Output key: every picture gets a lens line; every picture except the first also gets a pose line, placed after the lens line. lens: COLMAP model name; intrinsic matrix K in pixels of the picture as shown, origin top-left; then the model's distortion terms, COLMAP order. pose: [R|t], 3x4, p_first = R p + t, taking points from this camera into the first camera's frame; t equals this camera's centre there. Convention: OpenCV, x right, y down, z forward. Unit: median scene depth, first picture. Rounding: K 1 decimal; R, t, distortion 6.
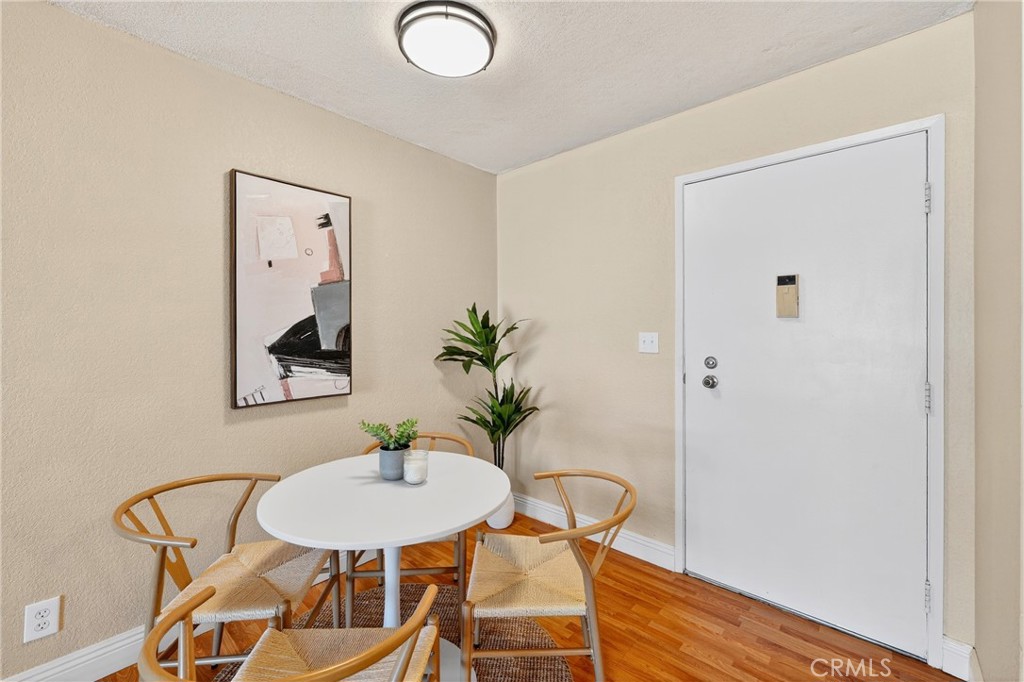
lens RADIAL K [[418.9, 0, 515.2], [0, 418.9, 333.9], [0, 0, 1]] dist [-0.000939, -0.001495]
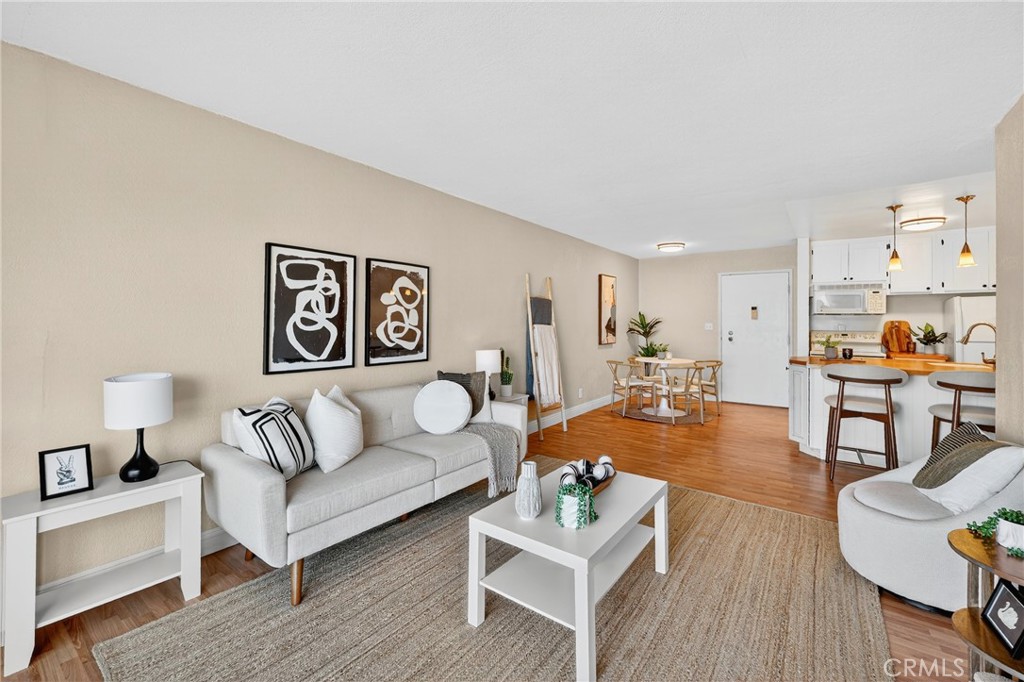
lens RADIAL K [[418.9, 0, 510.1], [0, 418.9, 319.1], [0, 0, 1]] dist [-0.000939, -0.001495]
pose [[0.995826, 0.008323, 0.090891, -1.454851], [-0.006795, 0.999831, -0.017105, 0.028588], [-0.091018, 0.016416, 0.995714, -1.964433]]
